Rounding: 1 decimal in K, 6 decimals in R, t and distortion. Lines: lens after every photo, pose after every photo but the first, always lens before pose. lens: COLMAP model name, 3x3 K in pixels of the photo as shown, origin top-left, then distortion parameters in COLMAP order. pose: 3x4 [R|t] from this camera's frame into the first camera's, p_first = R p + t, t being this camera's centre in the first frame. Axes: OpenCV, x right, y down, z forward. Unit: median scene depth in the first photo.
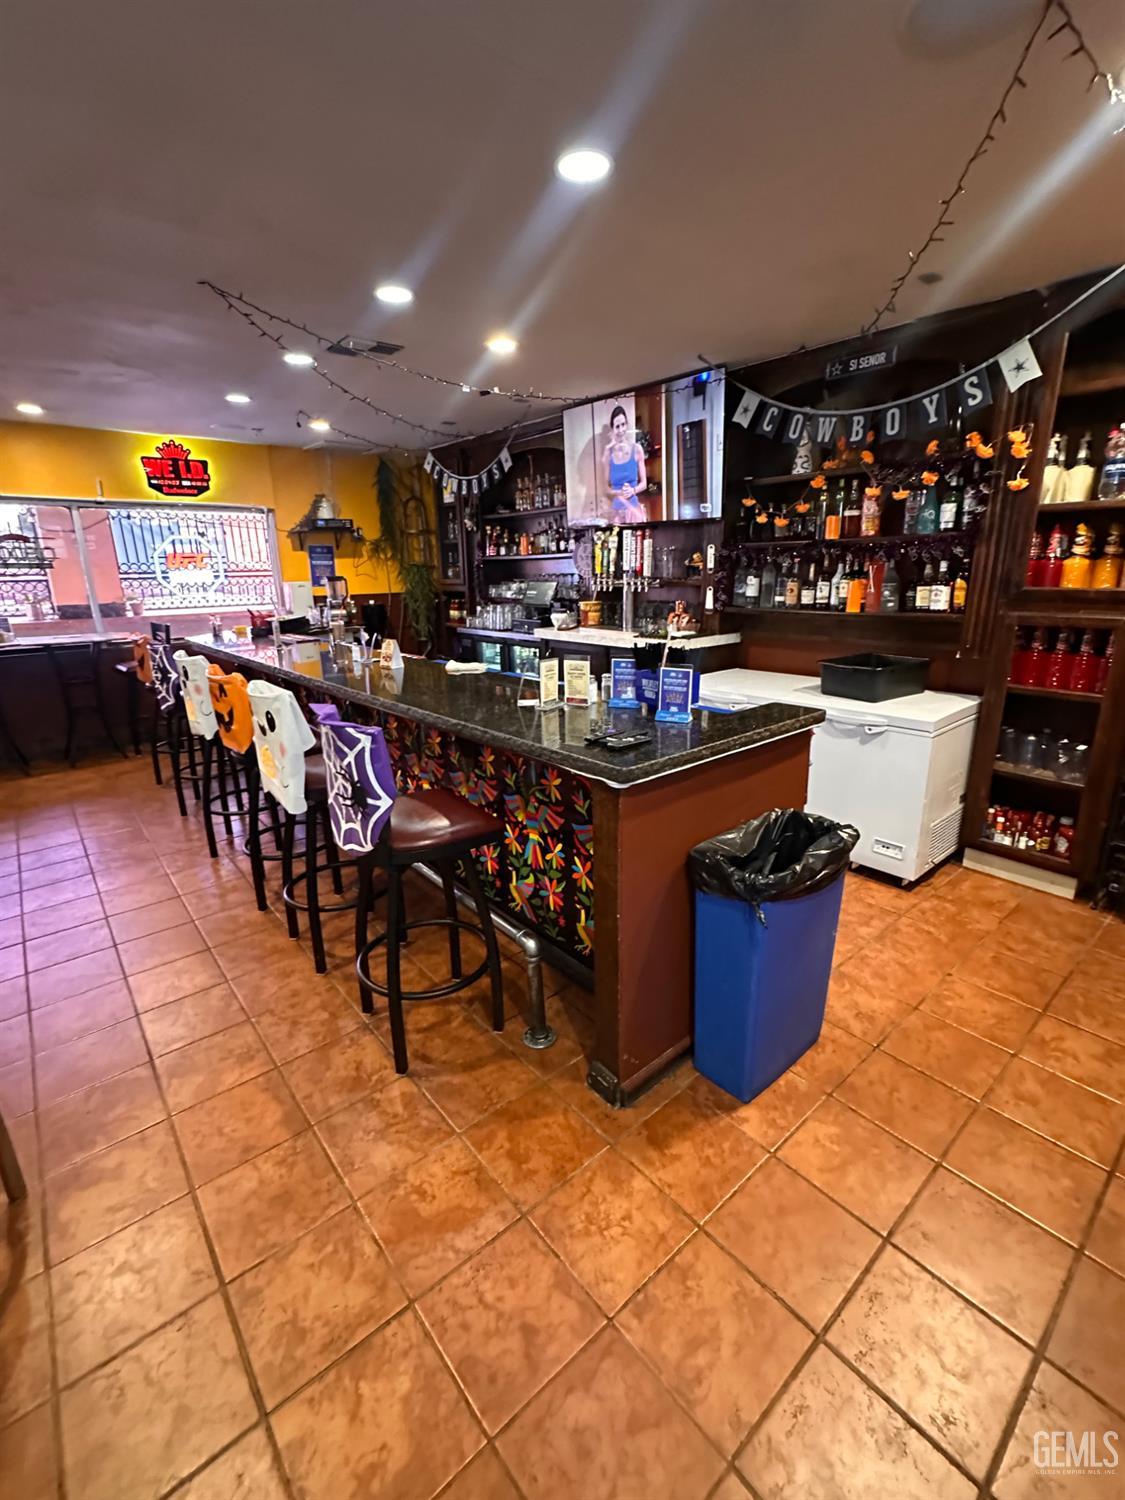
lens RADIAL K [[646.7, 0, 563.0], [0, 646.7, 750.8], [0, 0, 1]] dist [-0.004419, 0.000528]
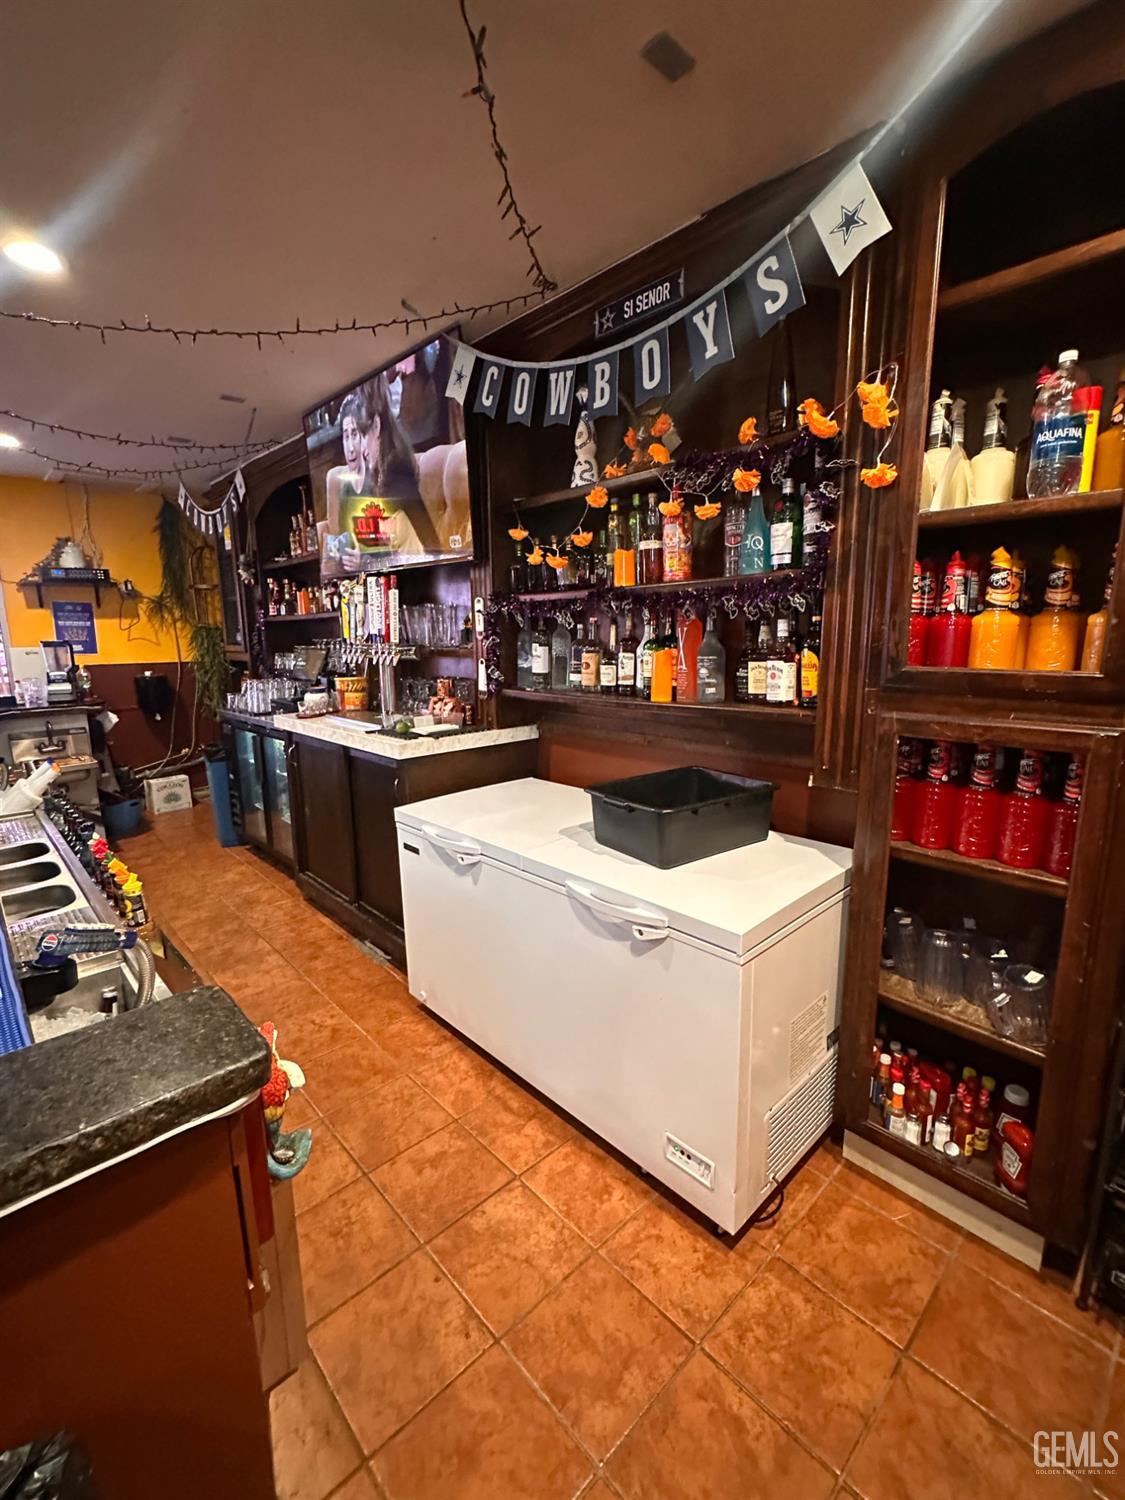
lens RADIAL K [[646.7, 0, 564.1], [0, 646.7, 751.2], [0, 0, 1]] dist [-0.004419, 0.000528]
pose [[0.998406, -0.002418, 0.056383, 0.357166], [0.007976, 0.995099, -0.098566, -0.118495], [-0.055868, 0.098859, 0.993532, 0.437500]]
